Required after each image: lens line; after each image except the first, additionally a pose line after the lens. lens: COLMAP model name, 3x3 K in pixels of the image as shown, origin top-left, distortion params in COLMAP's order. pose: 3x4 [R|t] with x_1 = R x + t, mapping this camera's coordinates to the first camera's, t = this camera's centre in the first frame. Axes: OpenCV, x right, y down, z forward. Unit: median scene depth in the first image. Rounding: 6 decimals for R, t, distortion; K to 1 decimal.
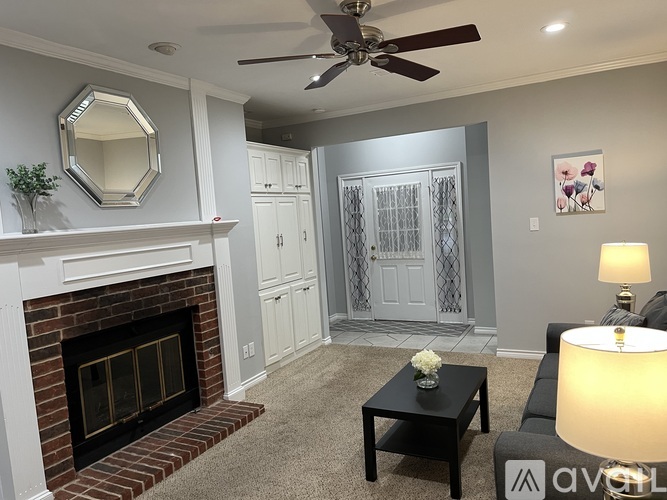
lens RADIAL K [[504.7, 0, 332.9], [0, 504.7, 251.9], [0, 0, 1]] dist [0.012479, 0.021396]
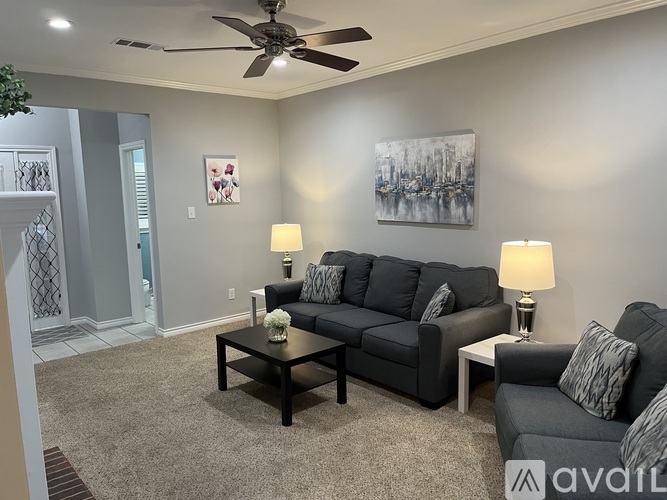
lens RADIAL K [[504.7, 0, 334.4], [0, 504.7, 250.1], [0, 0, 1]] dist [0.012479, 0.021396]
pose [[0.355261, -0.050079, 0.933425, -0.705862], [0.072288, 0.997045, 0.025980, 0.029633], [-0.931968, 0.058246, 0.357831, 0.366236]]
